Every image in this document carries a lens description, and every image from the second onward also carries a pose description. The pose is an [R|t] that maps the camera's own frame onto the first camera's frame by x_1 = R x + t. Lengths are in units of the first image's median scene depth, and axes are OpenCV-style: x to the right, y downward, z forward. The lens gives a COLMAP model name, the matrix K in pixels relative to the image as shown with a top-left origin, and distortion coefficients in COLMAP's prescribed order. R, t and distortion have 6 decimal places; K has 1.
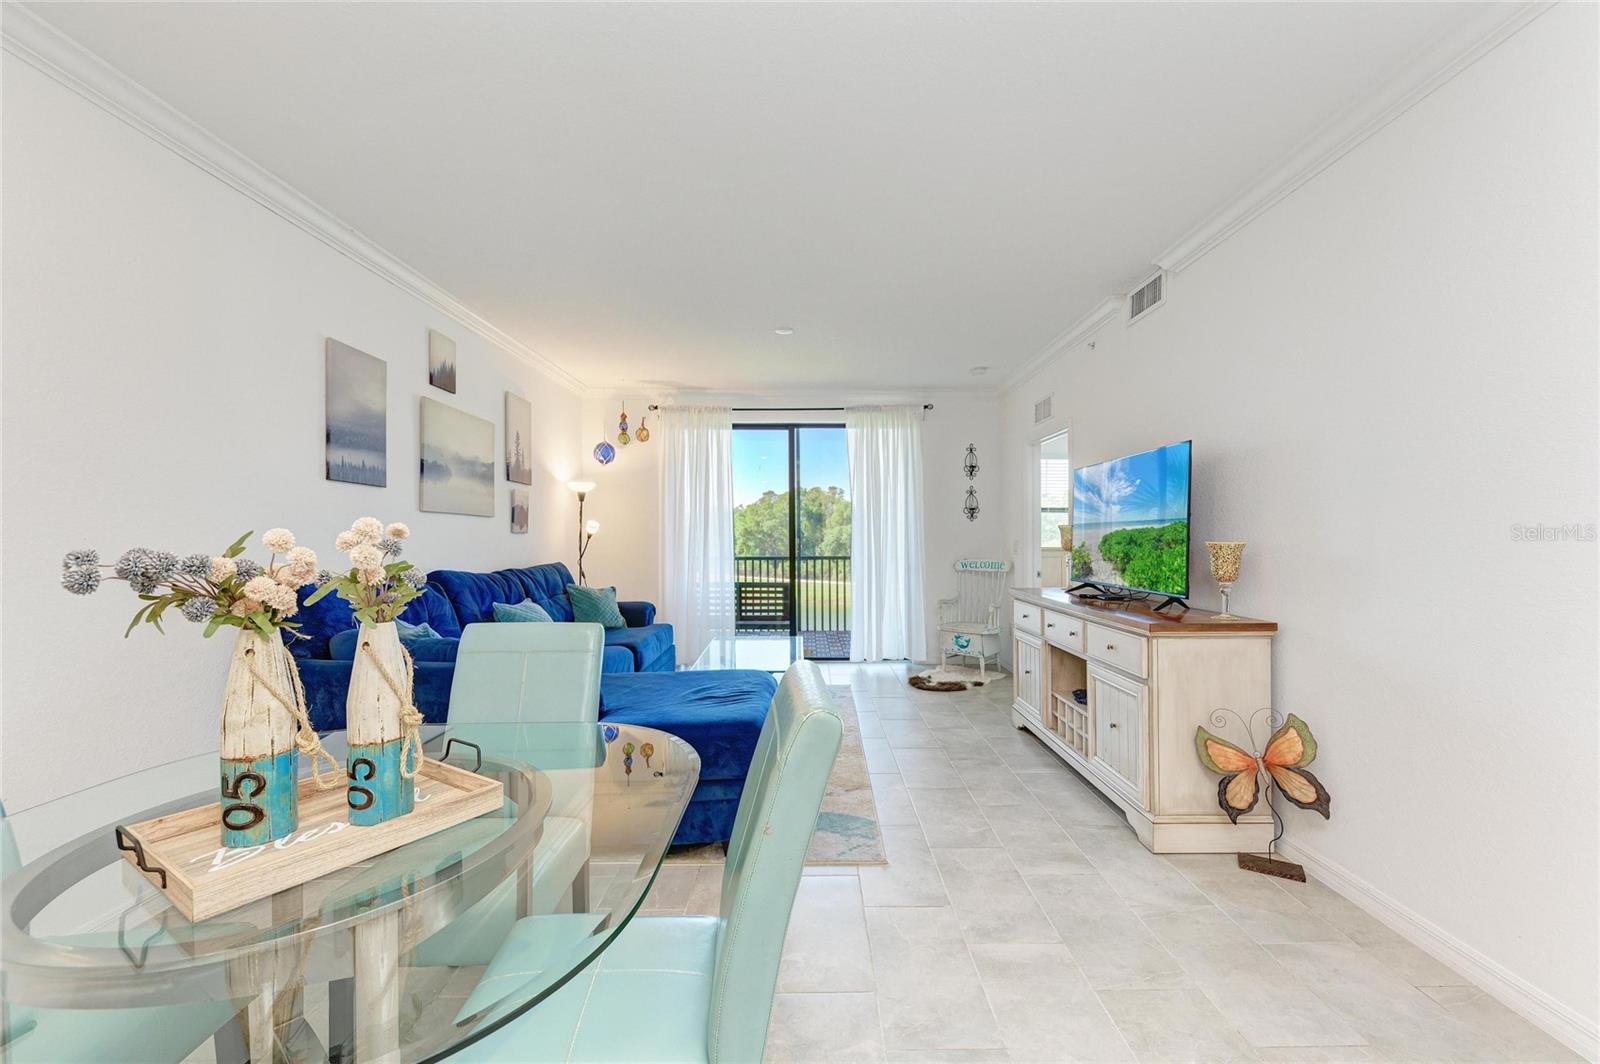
lens RADIAL K [[627.3, 0, 809.2], [0, 627.3, 553.8], [0, 0, 1]] dist [0.015014, -0.004021]
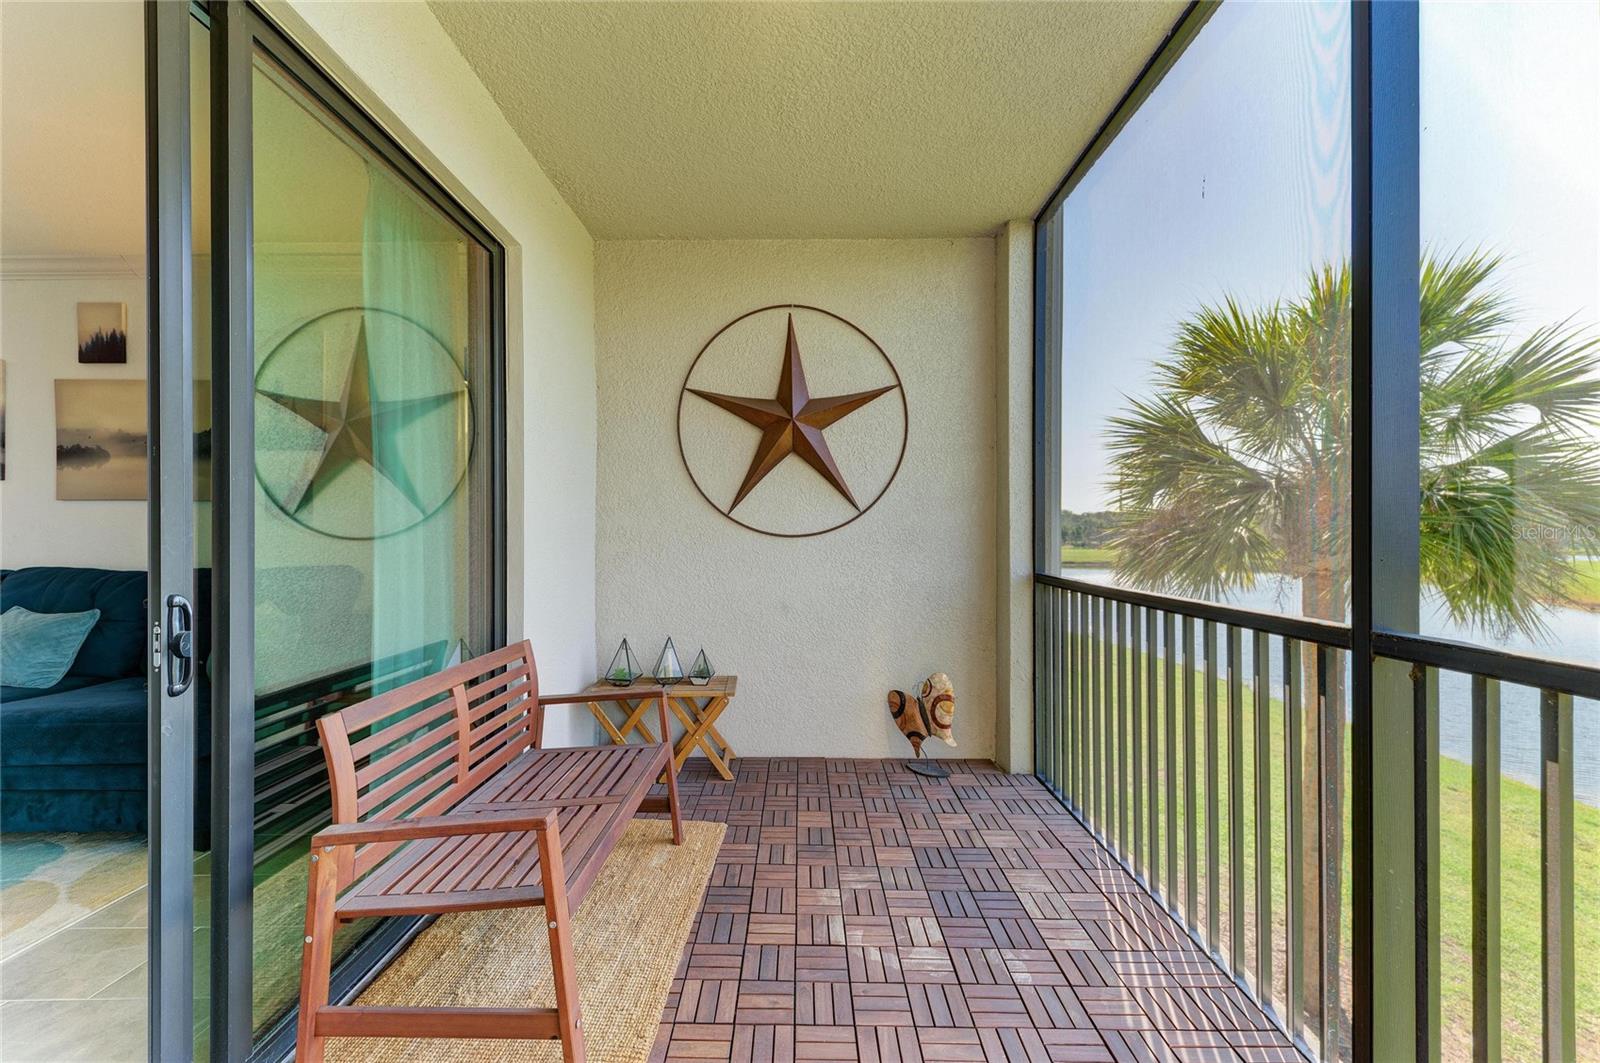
lens RADIAL K [[627.3, 0, 799.4], [0, 627.3, 529.2], [0, 0, 1]] dist [0.015014, -0.004021]
pose [[-0.005725, -0.004967, -0.999971, 0.338444], [-0.021029, 0.999767, -0.004846, -0.043025], [0.999762, 0.021000, -0.005828, 2.123720]]
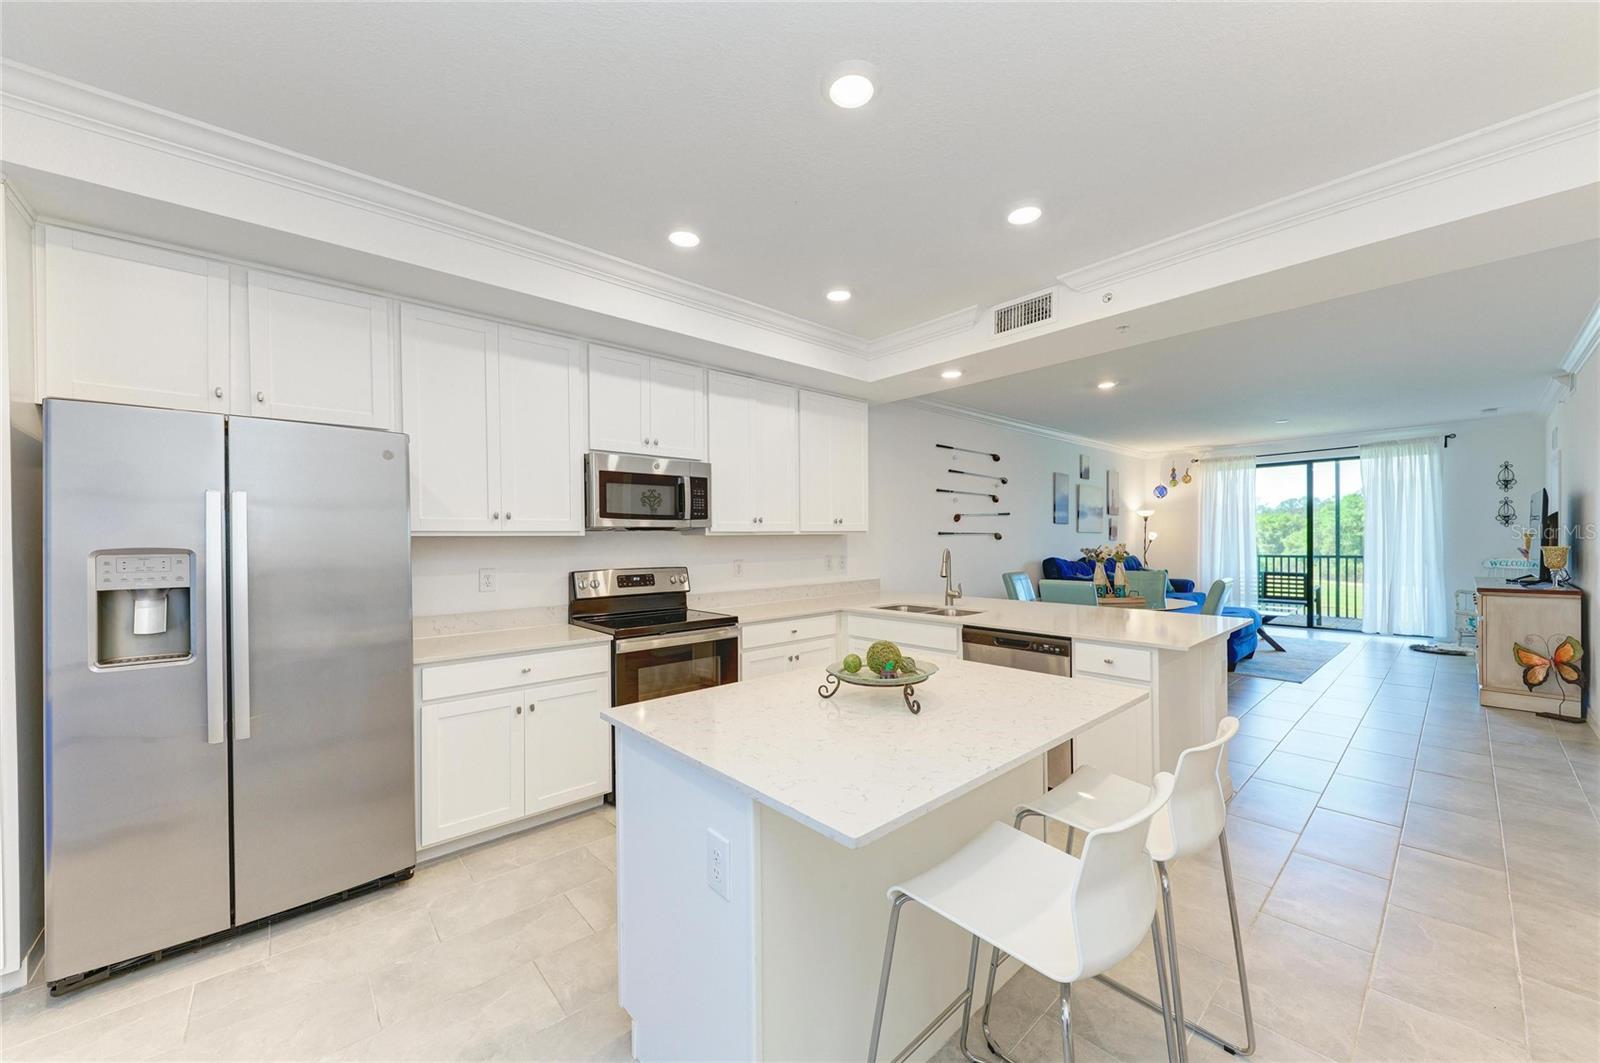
lens RADIAL K [[584.9, 0, 809.1], [0, 584.9, 542.2], [0, 0, 1]] dist [0.009401, -0.002489]
pose [[0.667163, -0.002186, -0.744909, 0.363926], [-0.011110, 0.999855, -0.012885, 0.011003], [0.744829, 0.016872, 0.667042, -1.252835]]
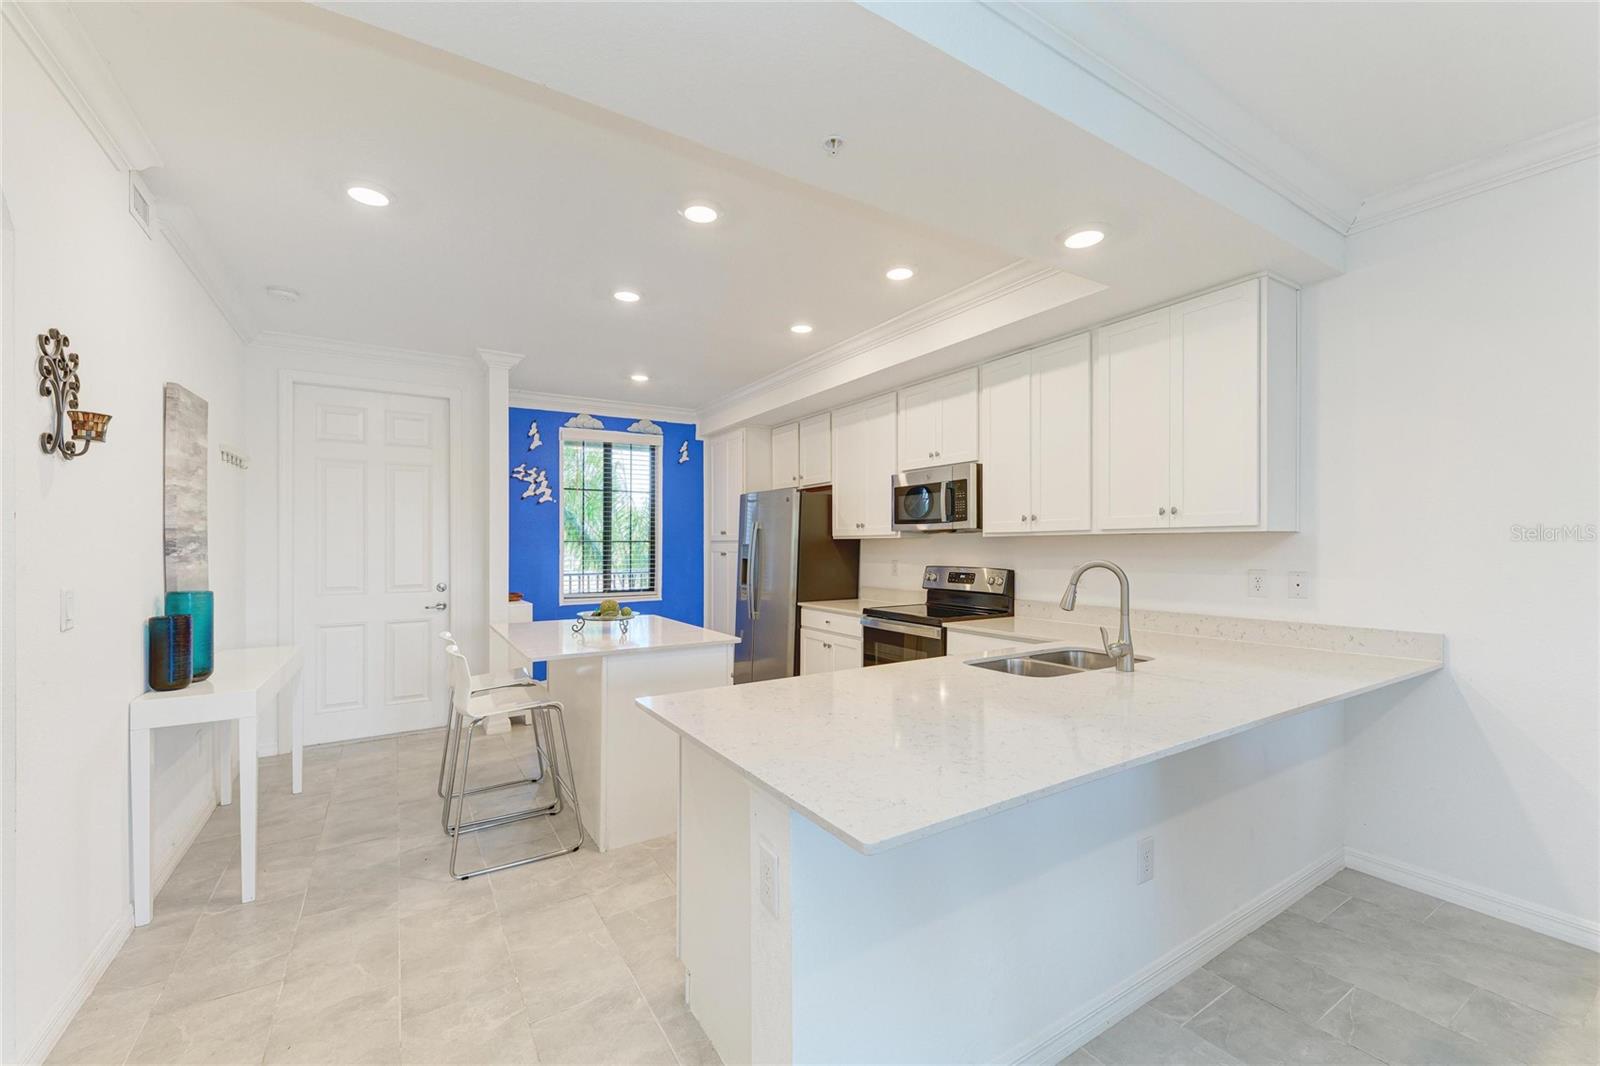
lens RADIAL K [[643.2, 0, 800.5], [0, 643.2, 532.1], [0, 0, 1]] dist [0.011952, -0.000430]
pose [[-0.852804, -0.007086, -0.522183, 0.308956], [-0.011193, 0.999926, 0.004710, -0.022191], [0.522112, 0.009861, -0.852820, 0.082580]]
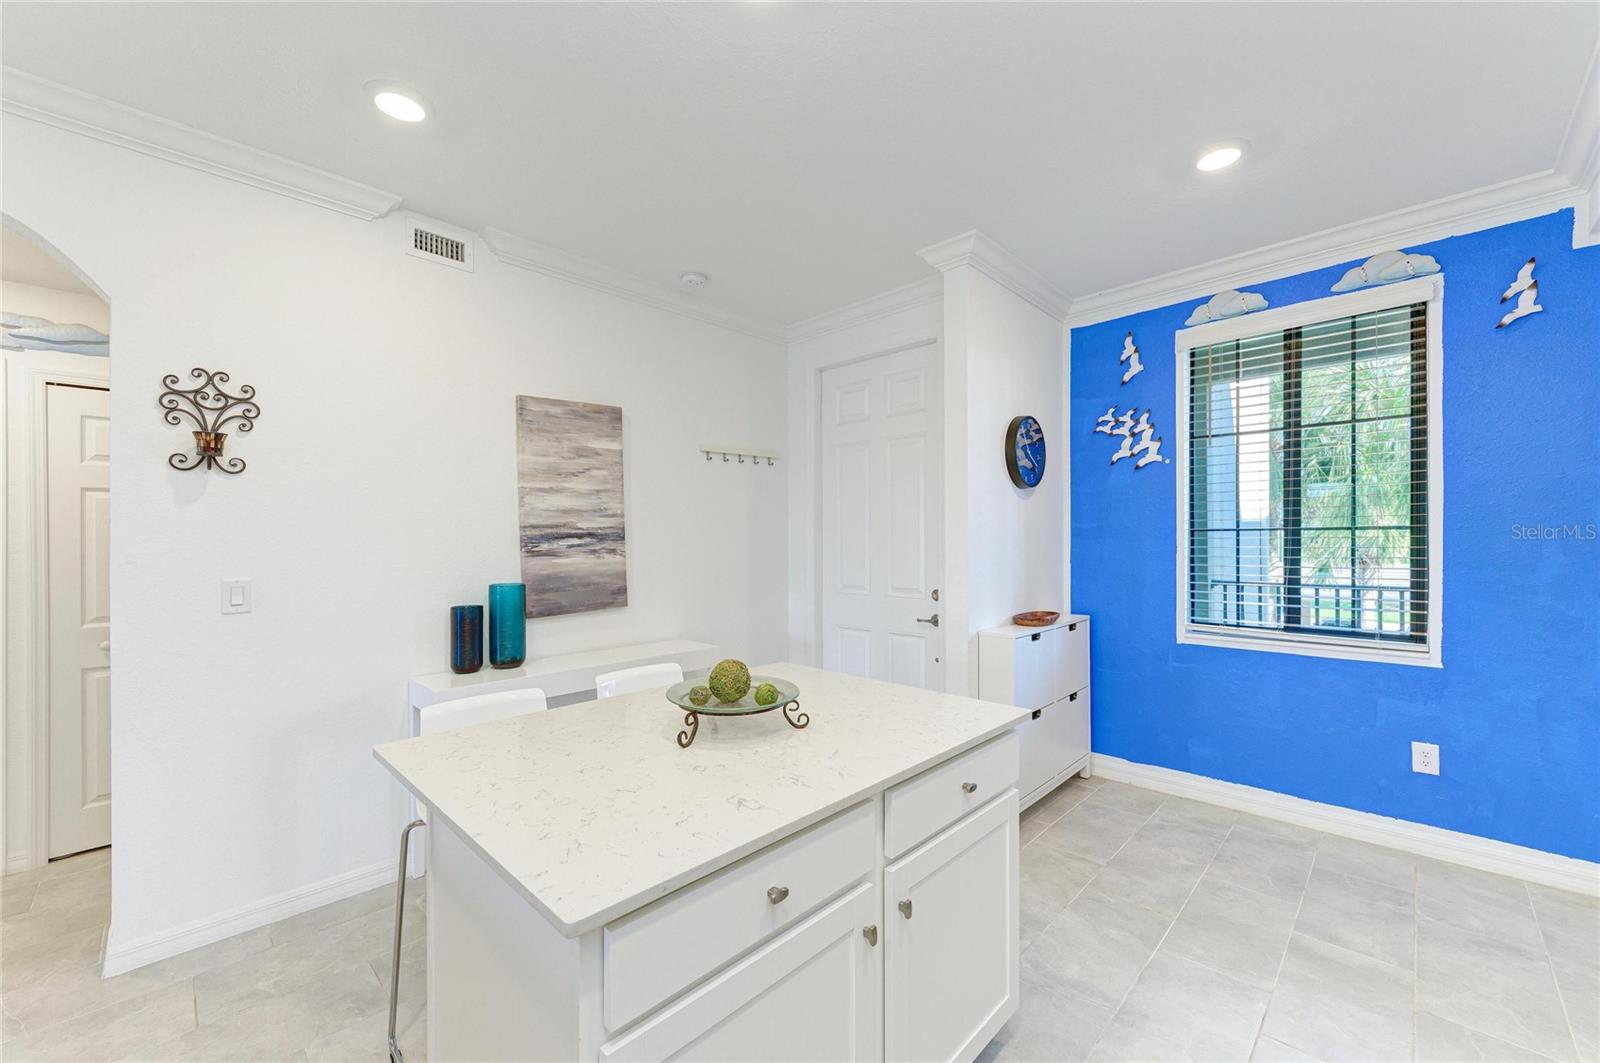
lens RADIAL K [[627.3, 0, 815.4], [0, 627.3, 534.5], [0, 0, 1]] dist [0.015014, -0.004021]
pose [[-0.715015, 0.007745, 0.699066, -0.304509], [0.027659, 0.999469, 0.017218, -0.008078], [-0.698561, 0.031647, -0.714850, -0.623917]]
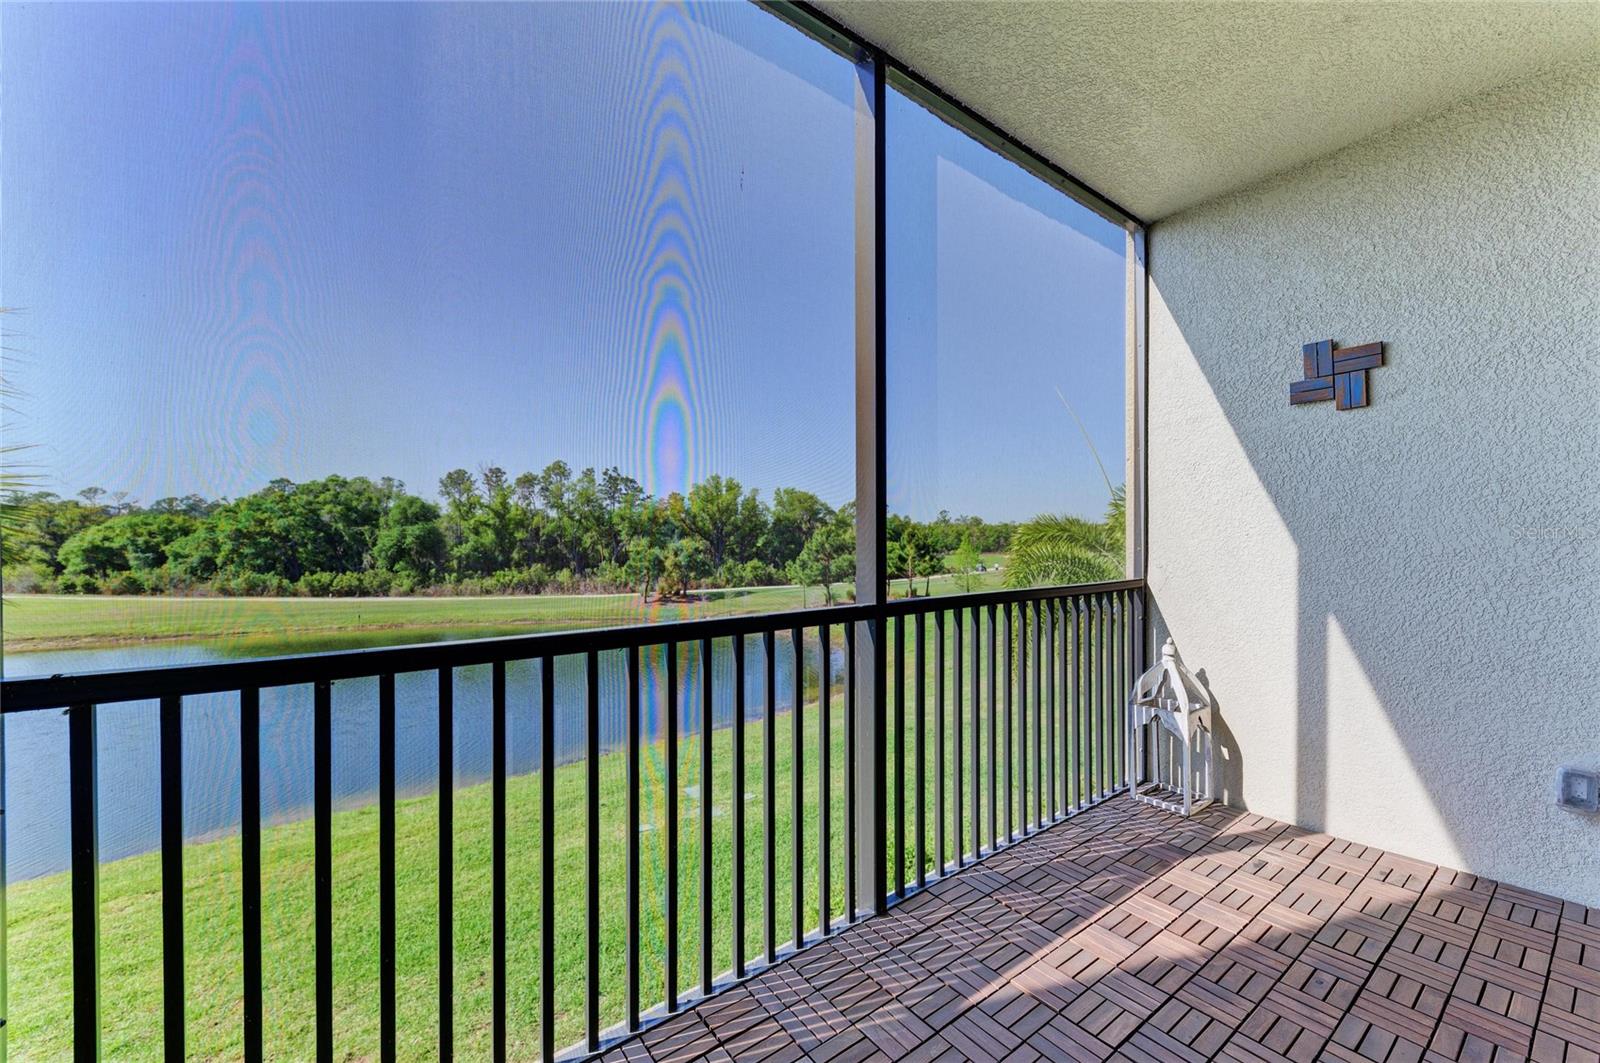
lens RADIAL K [[627.3, 0, 807.5], [0, 627.3, 541.3], [0, 0, 1]] dist [0.015014, -0.004021]
pose [[0.804131, -0.006018, 0.594422, -0.452928], [0.020530, 0.999633, -0.017653, -0.041511], [-0.594098, 0.026398, 0.803960, 2.020105]]
